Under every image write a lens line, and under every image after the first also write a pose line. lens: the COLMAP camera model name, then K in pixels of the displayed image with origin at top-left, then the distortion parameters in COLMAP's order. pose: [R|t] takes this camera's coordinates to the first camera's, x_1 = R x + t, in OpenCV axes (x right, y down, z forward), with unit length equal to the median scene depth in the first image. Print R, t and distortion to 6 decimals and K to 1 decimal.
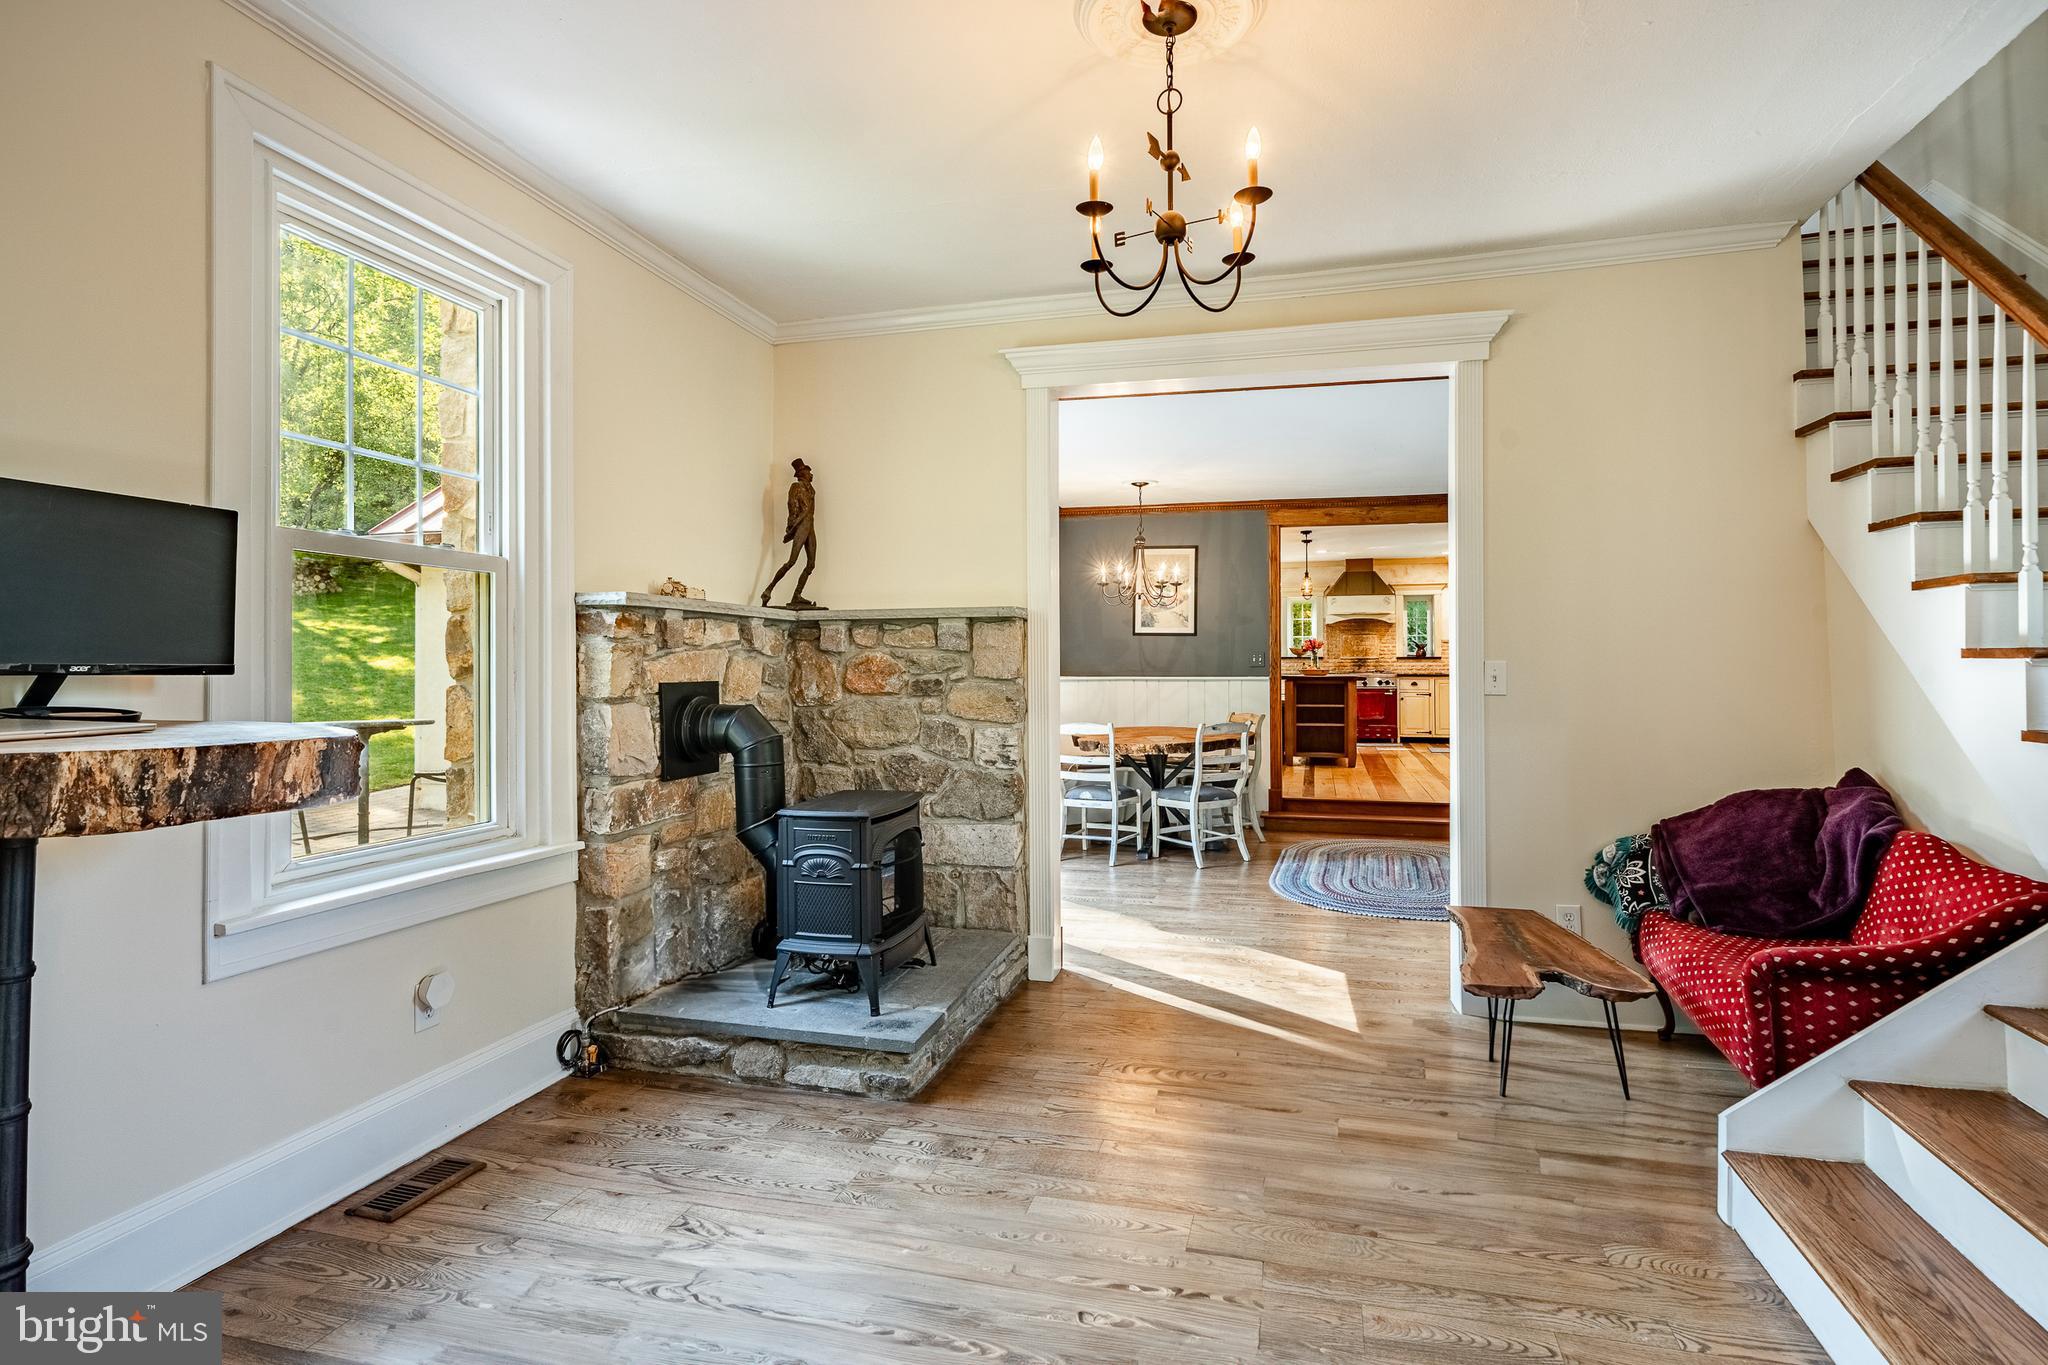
lens RADIAL K [[1037.4, 0, 1027.8], [0, 1037.4, 663.9], [0, 0, 1]] dist [0.001453, 0.000005]
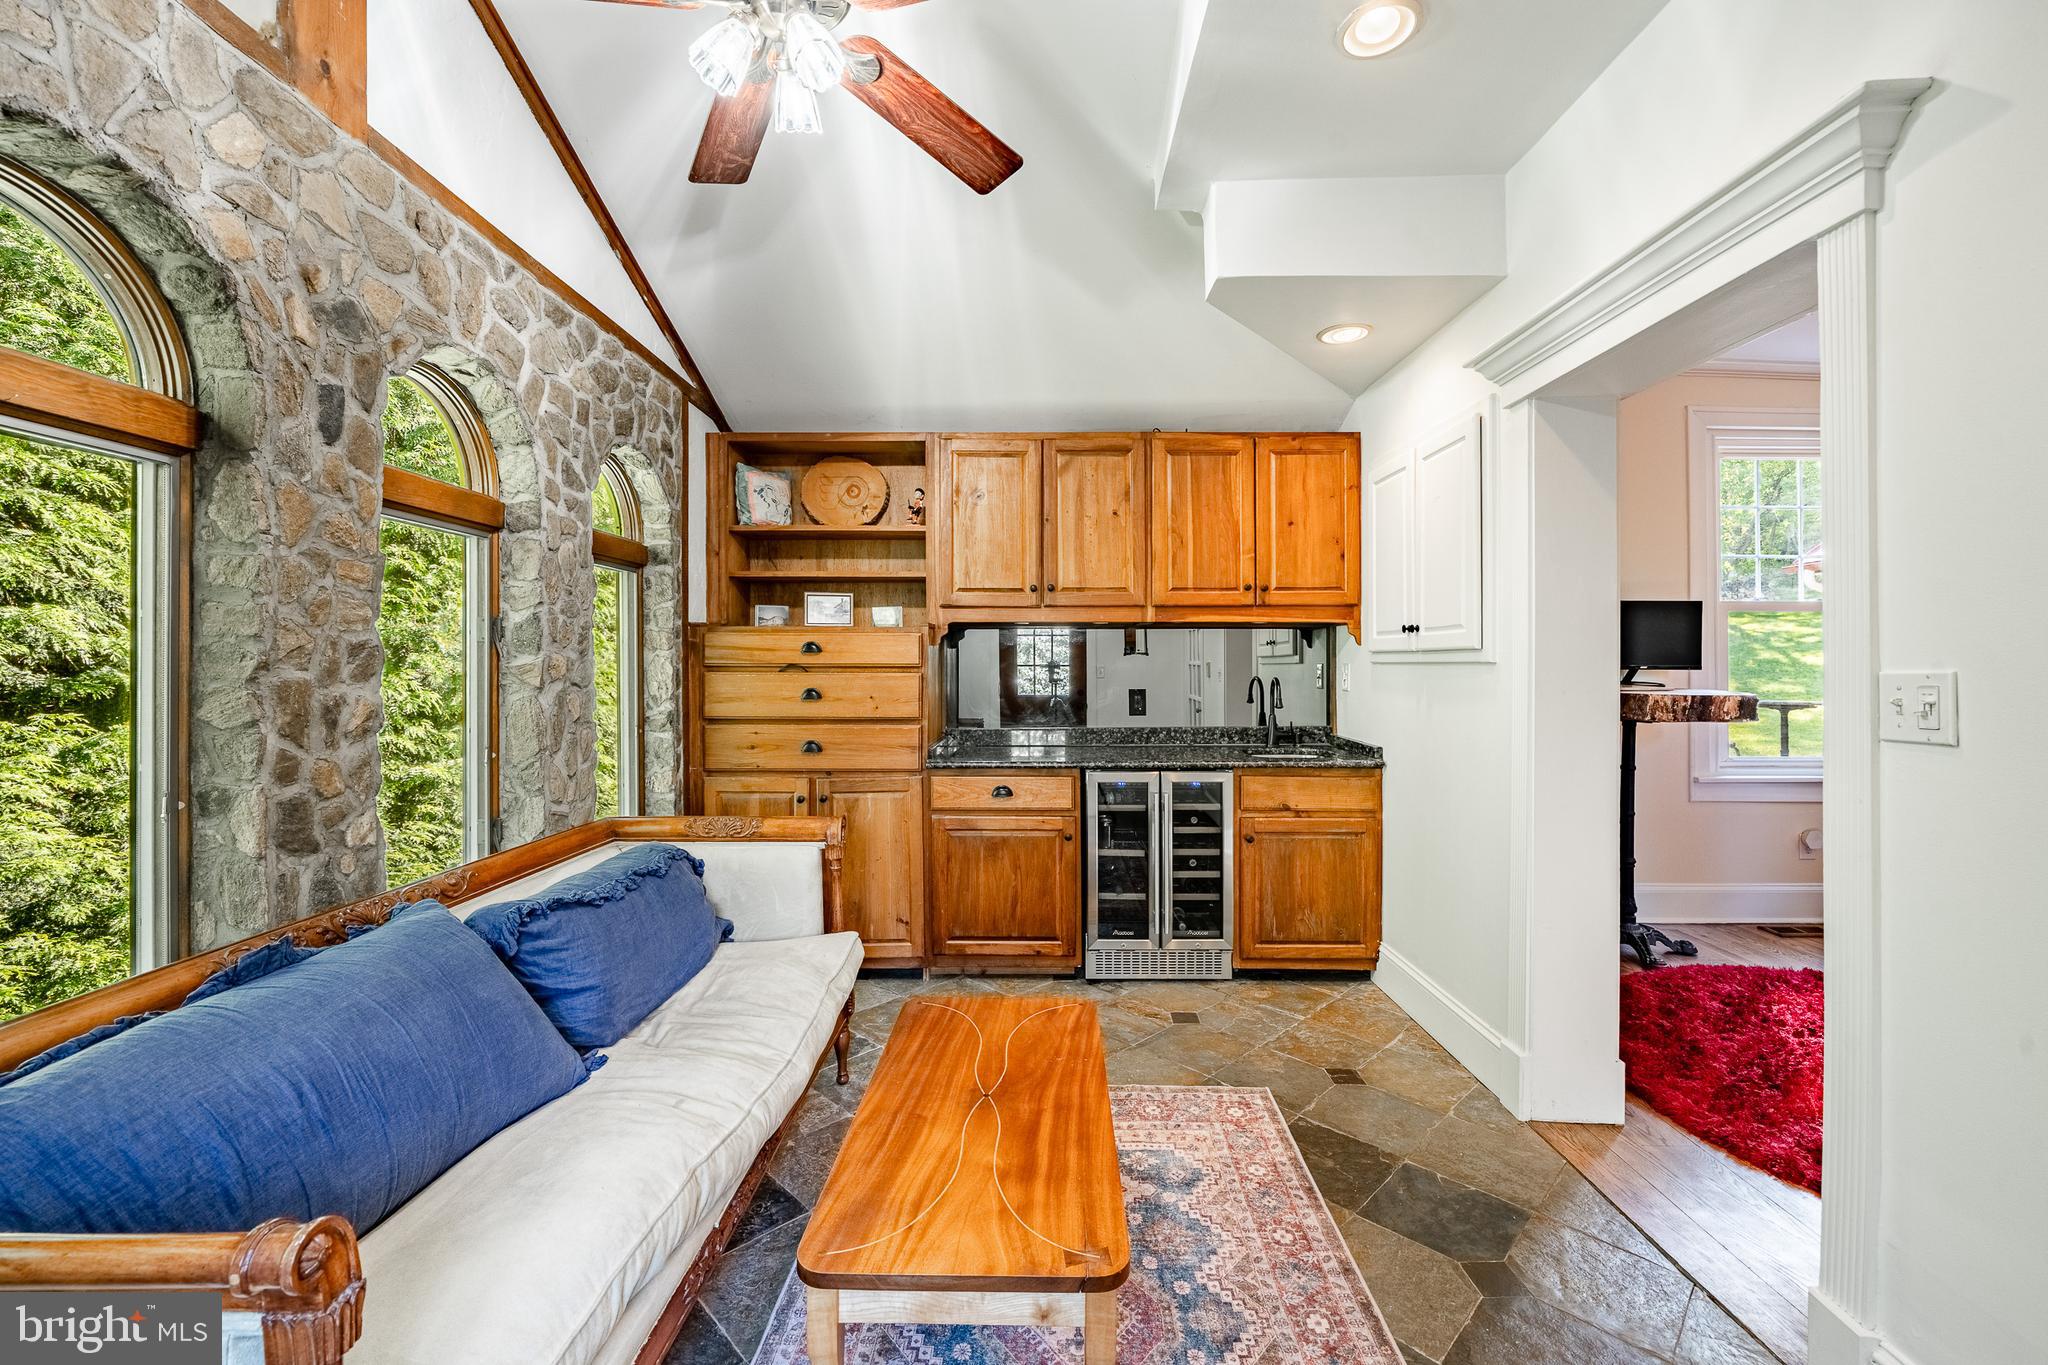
lens RADIAL K [[838.2, 0, 1027.1], [0, 838.2, 661.0], [0, 0, 1]] dist [0.000333, 0.000020]
pose [[0.250349, -0.007998, -0.968123, 0.765761], [0.009666, 0.999937, -0.005762, -0.014484], [0.968107, -0.007916, 0.250411, -1.056224]]
